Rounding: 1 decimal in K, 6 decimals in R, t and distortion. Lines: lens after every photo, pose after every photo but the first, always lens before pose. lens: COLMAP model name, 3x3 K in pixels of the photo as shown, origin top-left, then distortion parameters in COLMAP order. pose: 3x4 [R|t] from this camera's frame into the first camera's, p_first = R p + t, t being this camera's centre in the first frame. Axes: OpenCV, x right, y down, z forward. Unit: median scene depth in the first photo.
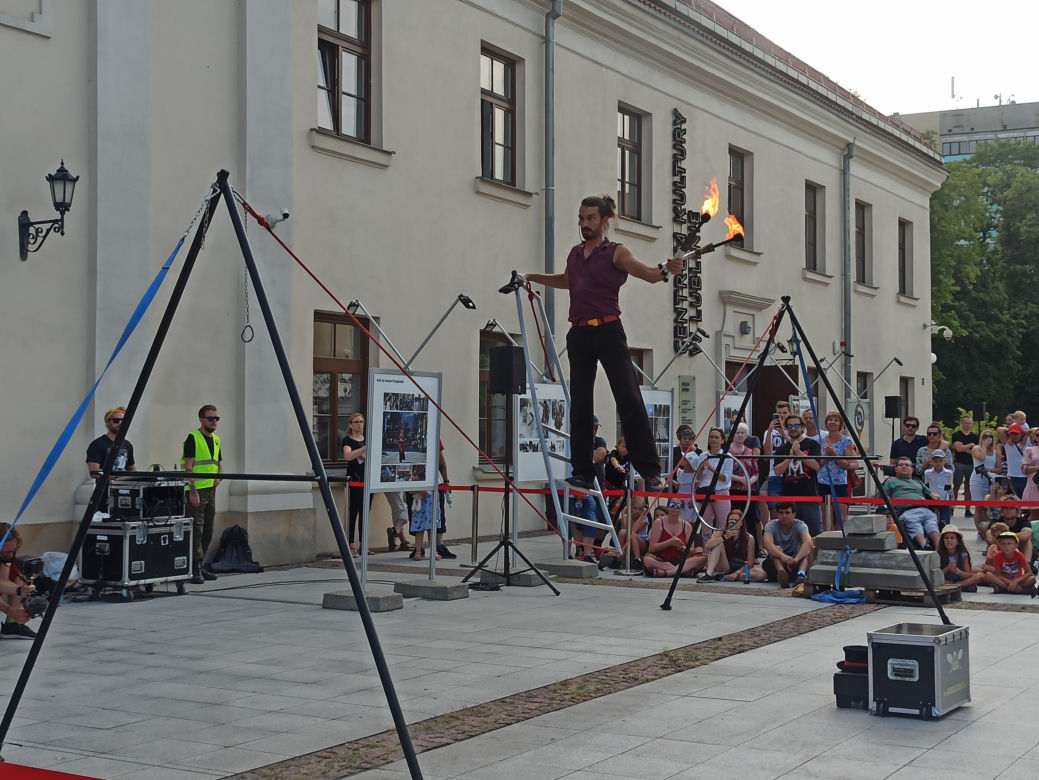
lens RADIAL K [[1488.3, 0, 523.4], [0, 1488.3, 377.2], [0, 0, 1]] dist [0.076385, -0.054293]
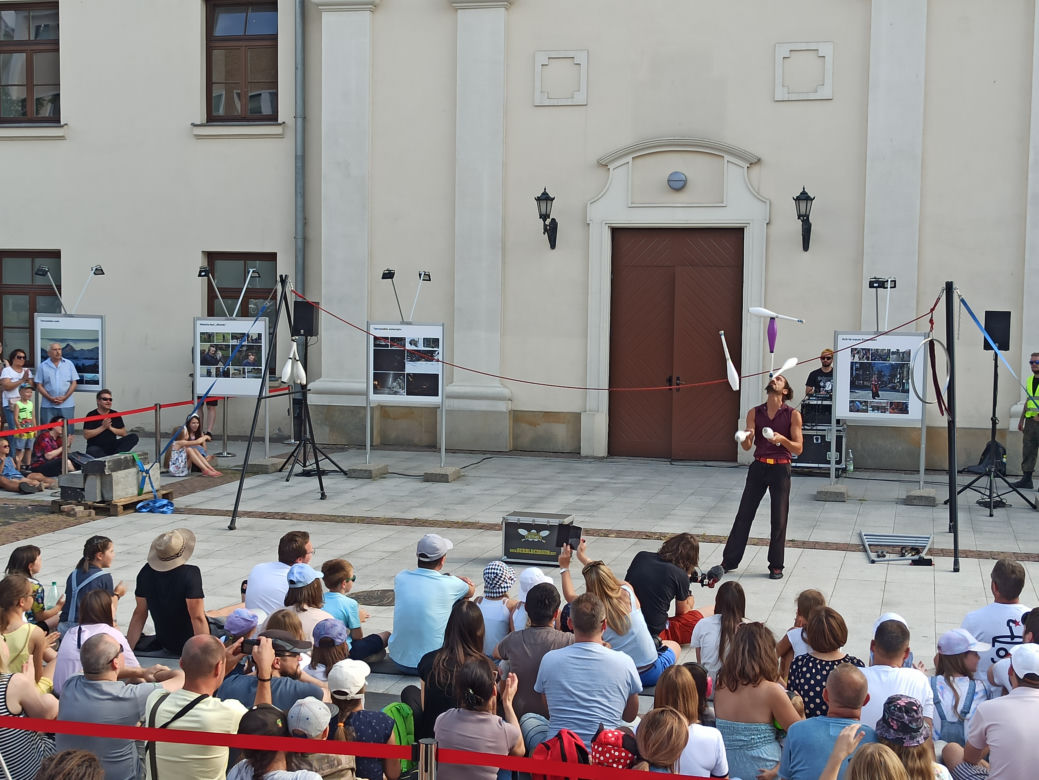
lens RADIAL K [[1536.0, 0, 519.2], [0, 1536.0, 373.4], [0, 0, 1]] dist [0.107354, -0.256248]
pose [[0.273975, 0.052818, -0.960285, 1.176629], [0.021309, 0.997912, 0.060967, -0.058881], [0.961501, -0.037166, 0.272278, 0.299445]]
